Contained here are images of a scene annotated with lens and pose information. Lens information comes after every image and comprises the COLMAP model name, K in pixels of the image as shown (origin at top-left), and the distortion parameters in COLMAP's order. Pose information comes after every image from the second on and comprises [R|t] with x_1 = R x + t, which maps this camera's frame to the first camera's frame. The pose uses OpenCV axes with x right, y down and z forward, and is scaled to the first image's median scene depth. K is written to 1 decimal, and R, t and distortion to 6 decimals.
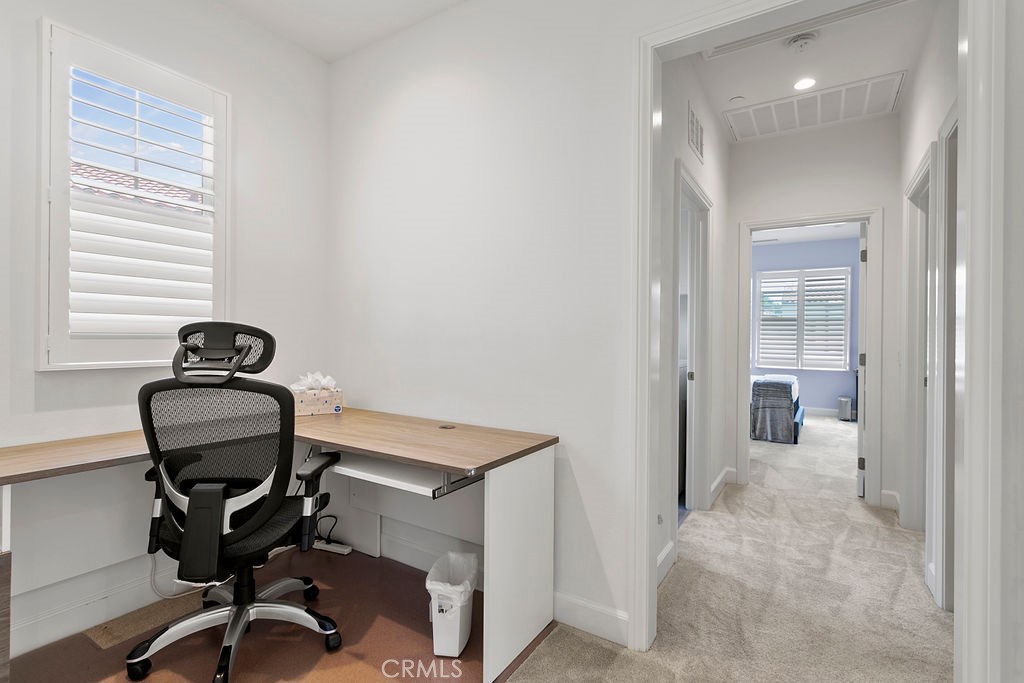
lens RADIAL K [[482.9, 0, 512.0], [0, 482.9, 341.5], [0, 0, 1]] dist [-0.000484, -0.000104]
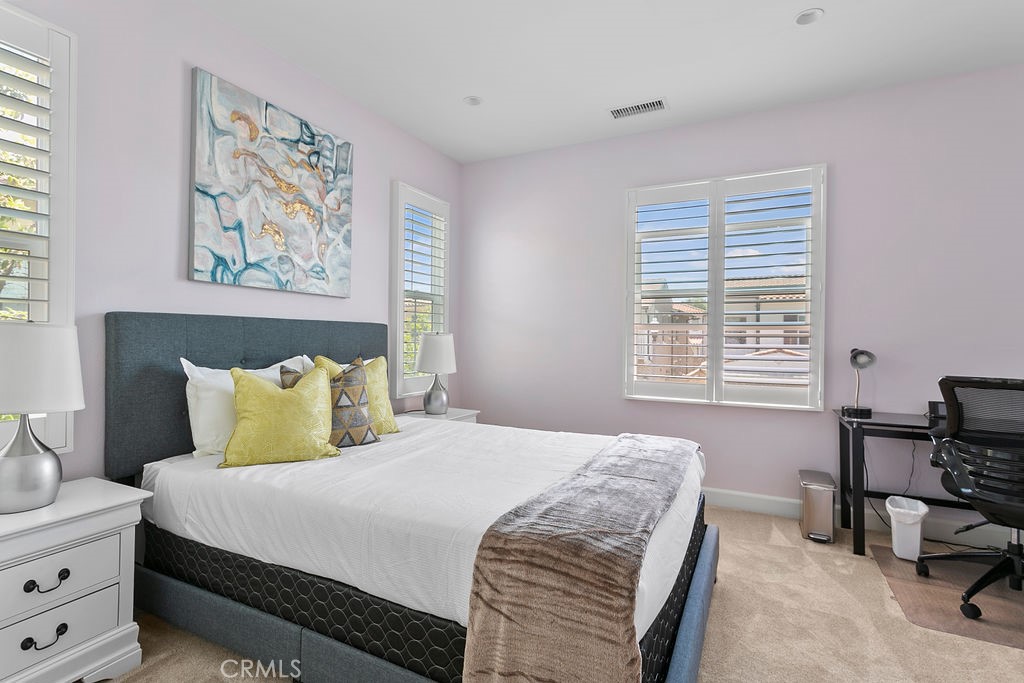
lens RADIAL K [[482.9, 0, 512.0], [0, 482.9, 341.5], [0, 0, 1]] dist [-0.000484, -0.000104]
pose [[0.993444, 0.006371, 0.114140, 0.380593], [-0.006609, 0.999977, 0.001706, 0.001272], [-0.114126, -0.002450, 0.993463, 0.614823]]
